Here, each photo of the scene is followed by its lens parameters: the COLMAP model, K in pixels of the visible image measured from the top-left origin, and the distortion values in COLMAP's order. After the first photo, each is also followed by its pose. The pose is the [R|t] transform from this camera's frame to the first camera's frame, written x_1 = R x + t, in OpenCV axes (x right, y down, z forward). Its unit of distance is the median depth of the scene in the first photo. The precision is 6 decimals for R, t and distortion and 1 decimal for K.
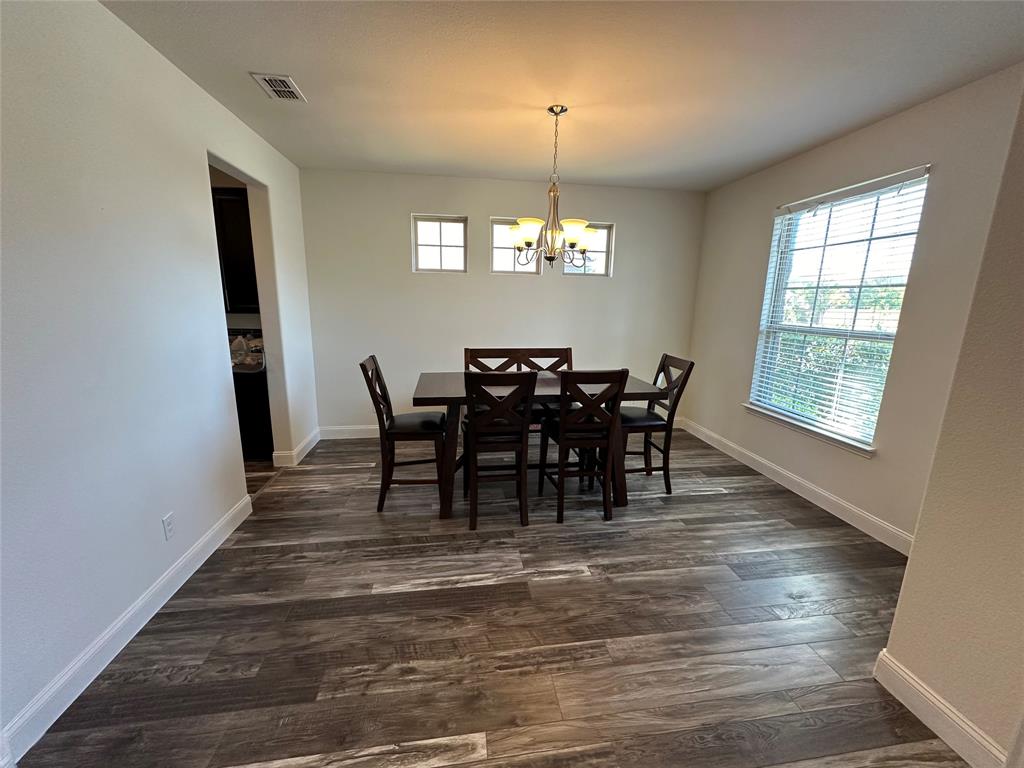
lens RADIAL K [[406.9, 0, 513.7], [0, 406.9, 385.3], [0, 0, 1]] dist [-0.003601, 0.000674]
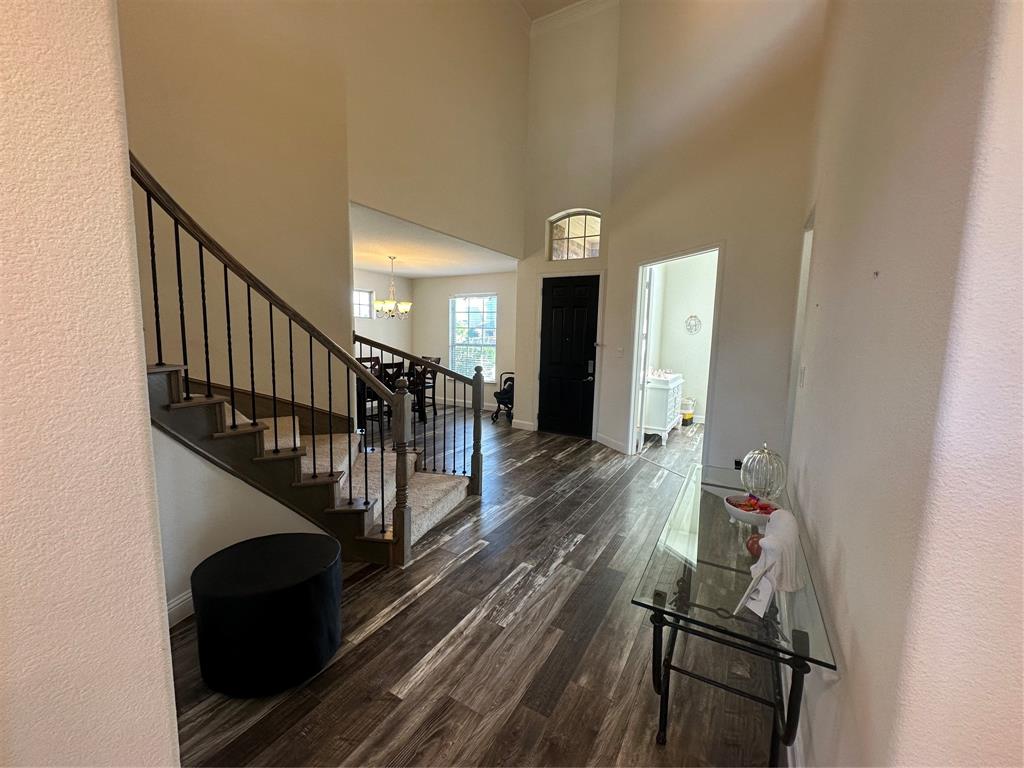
lens RADIAL K [[406.9, 0, 514.1], [0, 406.9, 382.0], [0, 0, 1]] dist [-0.003601, 0.000674]
pose [[0.624961, -0.093731, 0.775008, -1.270919], [0.146951, 0.989143, 0.001129, 0.159895], [-0.766700, 0.113183, 0.631950, -0.936974]]
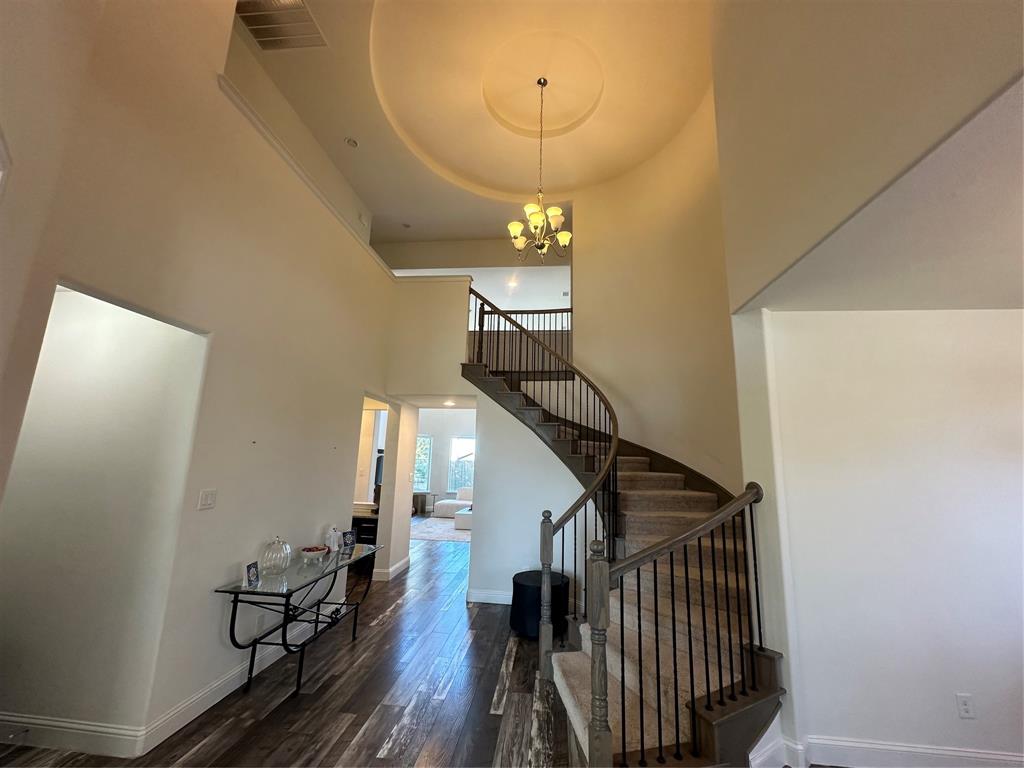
lens RADIAL K [[406.9, 0, 513.6], [0, 406.9, 384.7], [0, 0, 1]] dist [-0.003601, 0.000674]
pose [[-0.244424, -0.206360, -0.947456, 0.485799], [-0.228301, 0.961872, -0.150603, -0.034400], [0.942409, 0.179494, -0.282217, -0.001376]]
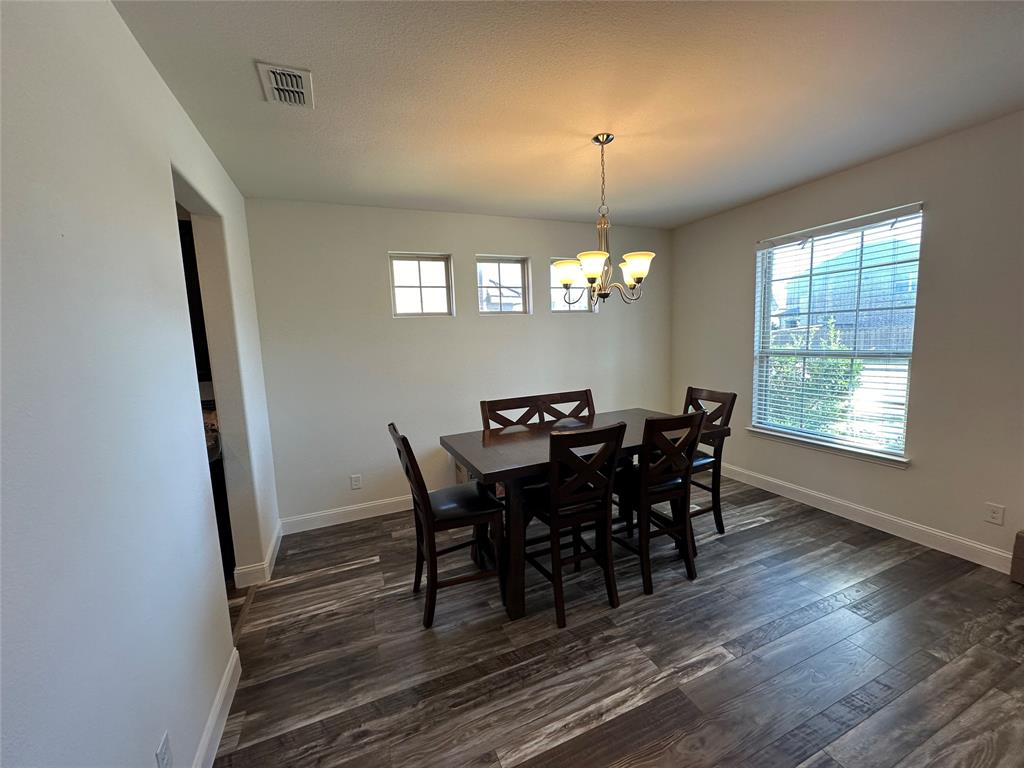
lens RADIAL K [[406.9, 0, 514.8], [0, 406.9, 385.5], [0, 0, 1]] dist [-0.003601, 0.000674]
pose [[0.966112, -0.088988, 0.242298, -0.323745], [0.110283, 0.991008, -0.075763, -0.064296], [-0.233377, 0.099917, 0.967239, 0.185491]]
